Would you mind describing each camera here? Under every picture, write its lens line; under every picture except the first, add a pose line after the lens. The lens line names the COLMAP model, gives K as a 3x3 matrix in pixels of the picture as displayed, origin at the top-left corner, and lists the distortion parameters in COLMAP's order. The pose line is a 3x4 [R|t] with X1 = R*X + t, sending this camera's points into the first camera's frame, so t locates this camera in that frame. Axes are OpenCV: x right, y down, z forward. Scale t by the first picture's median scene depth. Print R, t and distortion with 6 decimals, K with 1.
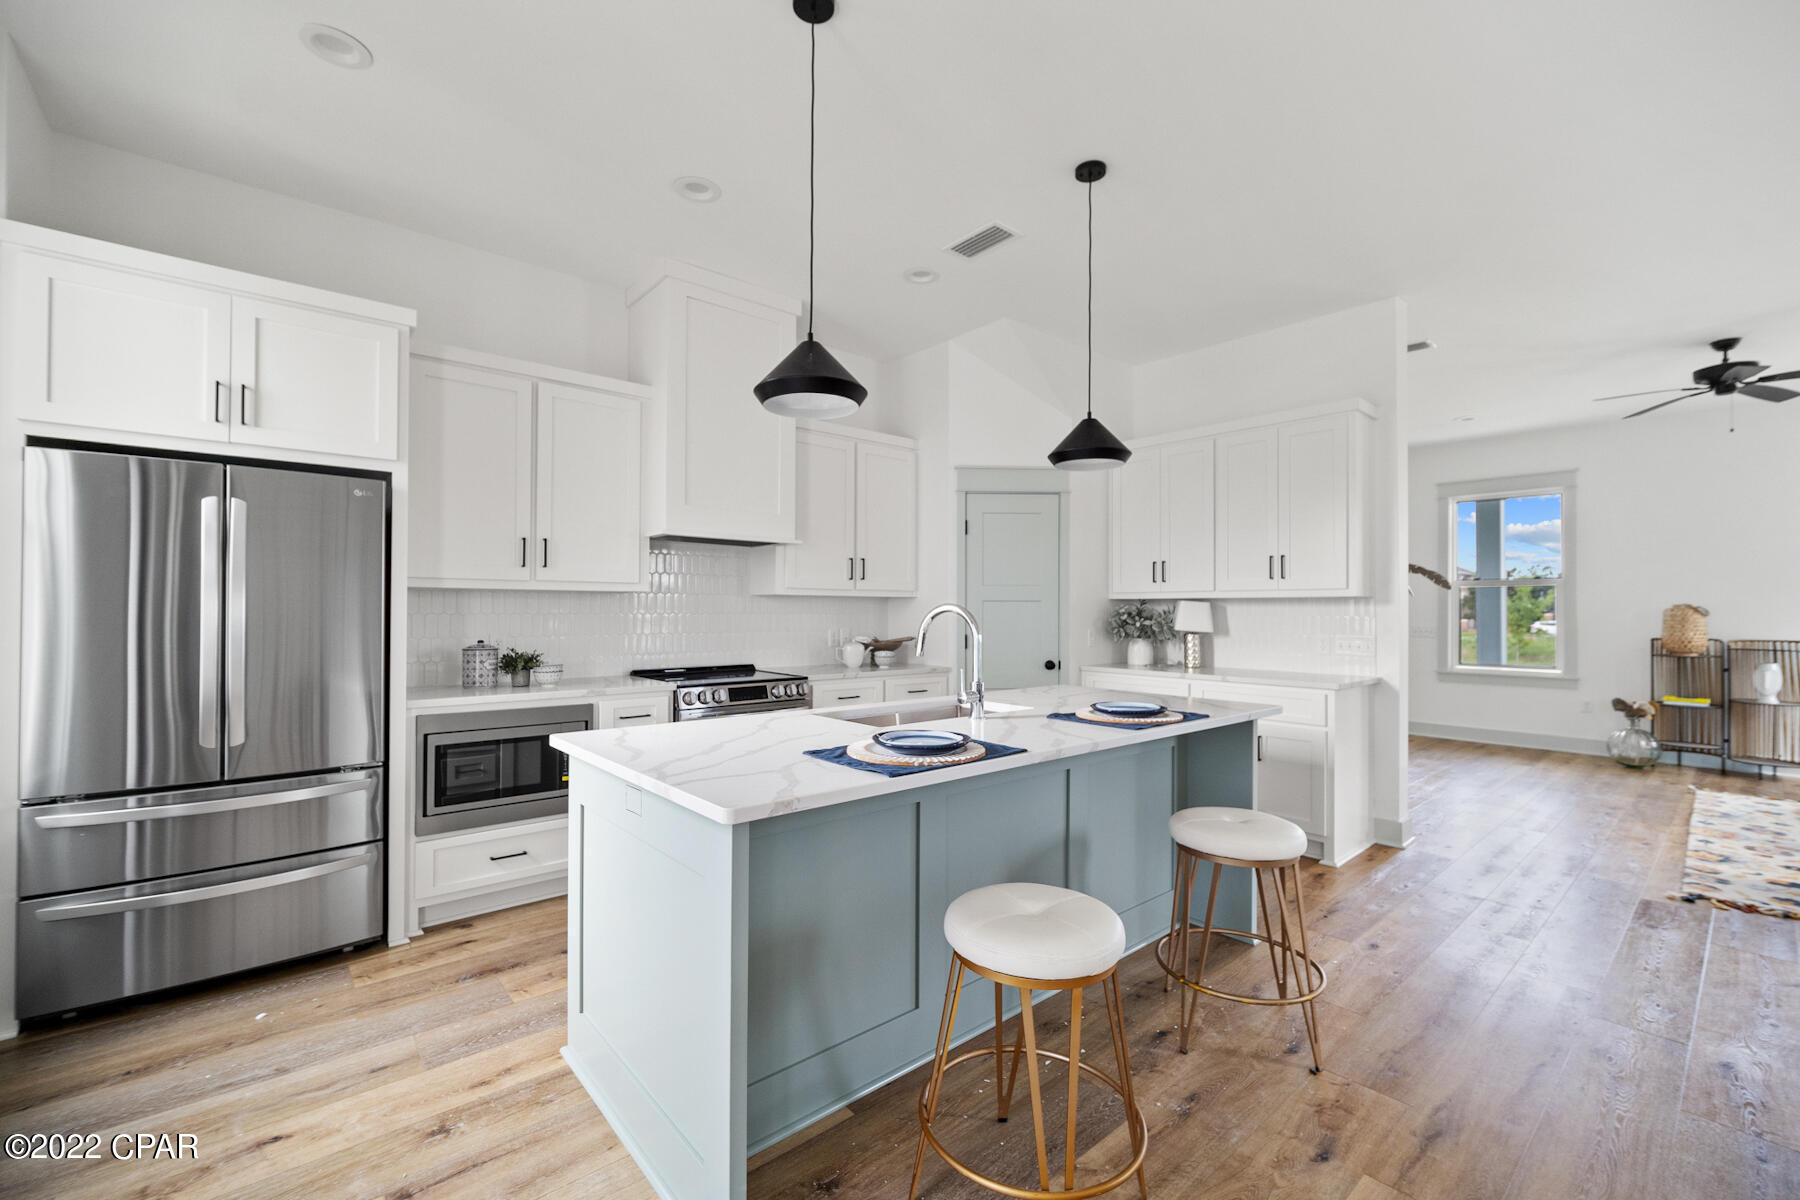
lens RADIAL K [[751.2, 0, 905.0], [0, 751.2, 604.6], [0, 0, 1]] dist [-0.000319, -0.000086]
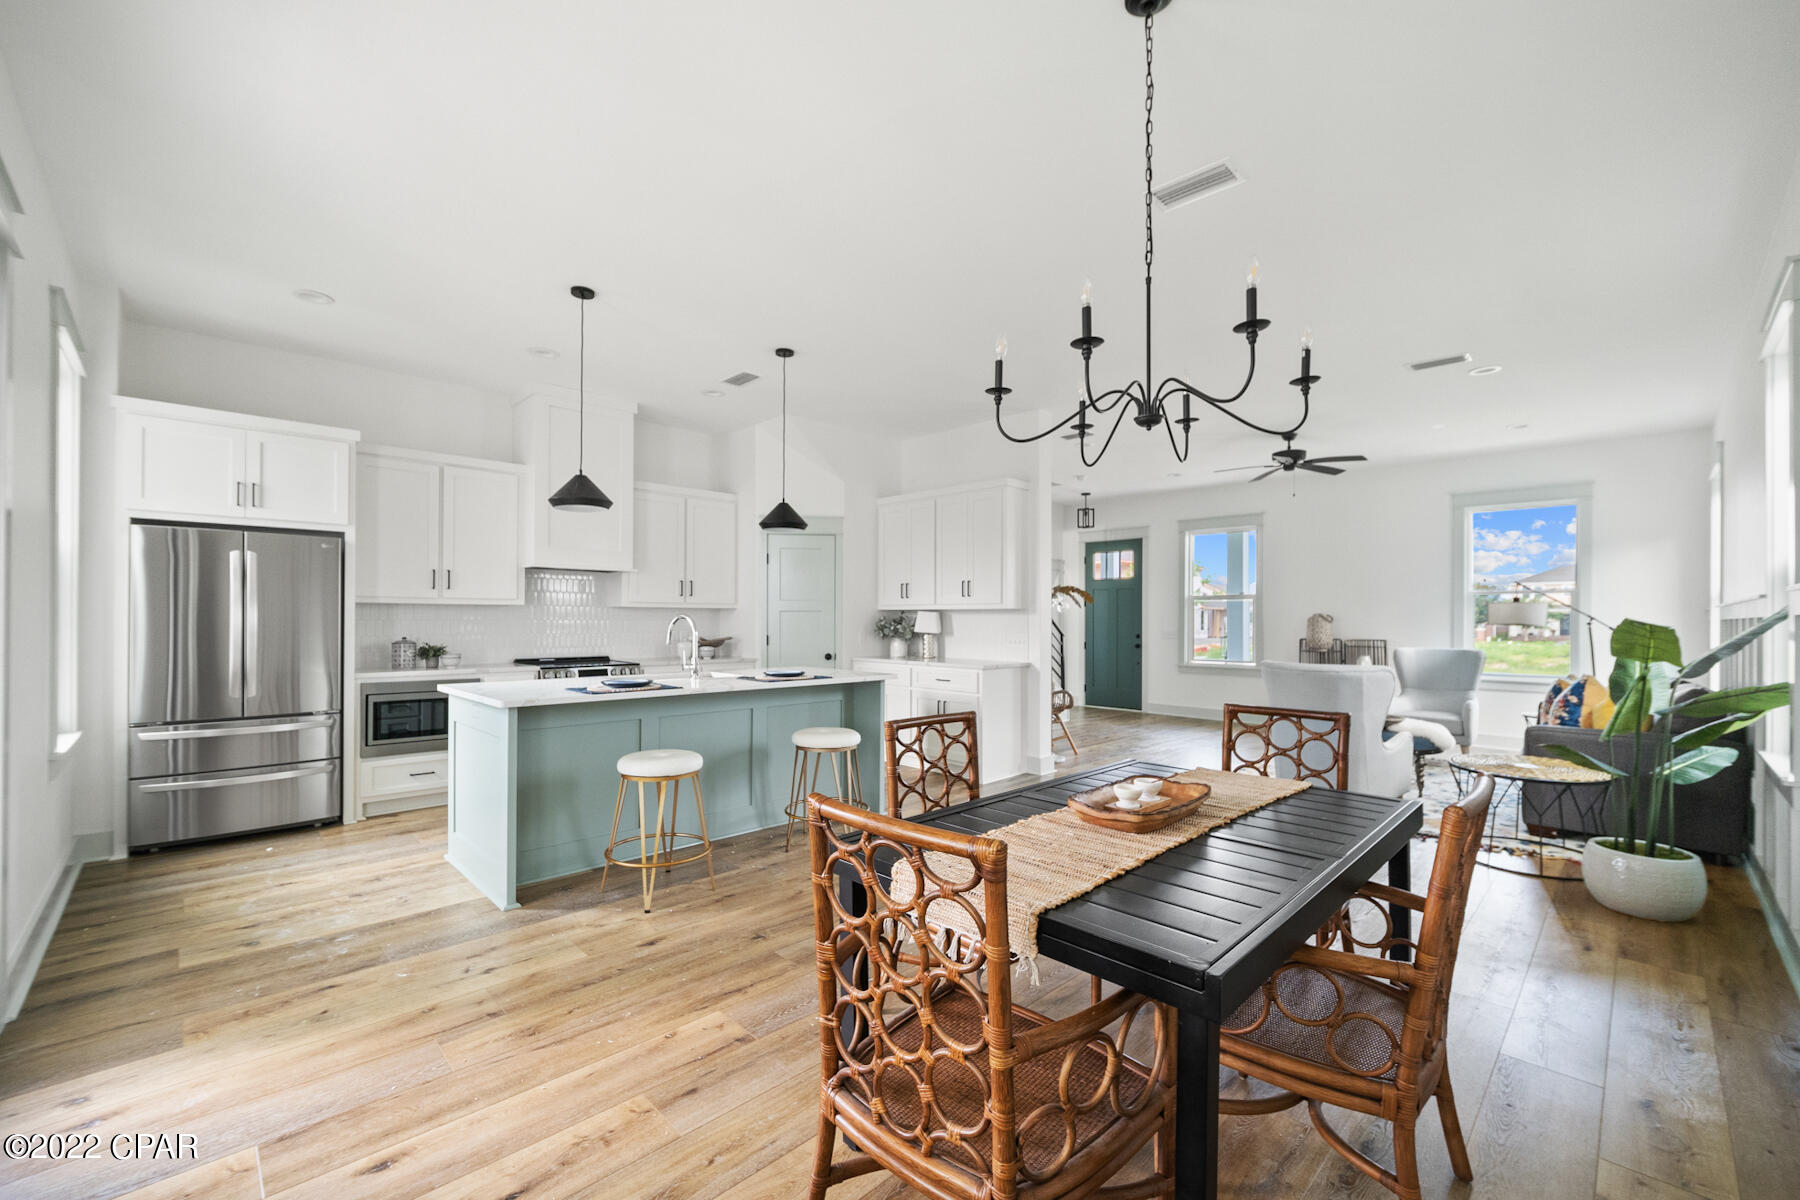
lens RADIAL K [[733.3, 0, 895.2], [0, 733.3, 615.3], [0, 0, 1]] dist [0.001388, 0.001274]
pose [[0.998310, 0.000852, 0.058104, 0.349410], [-0.001080, 0.999992, 0.003891, -0.003865], [-0.058100, -0.003948, 0.998303, -0.554666]]
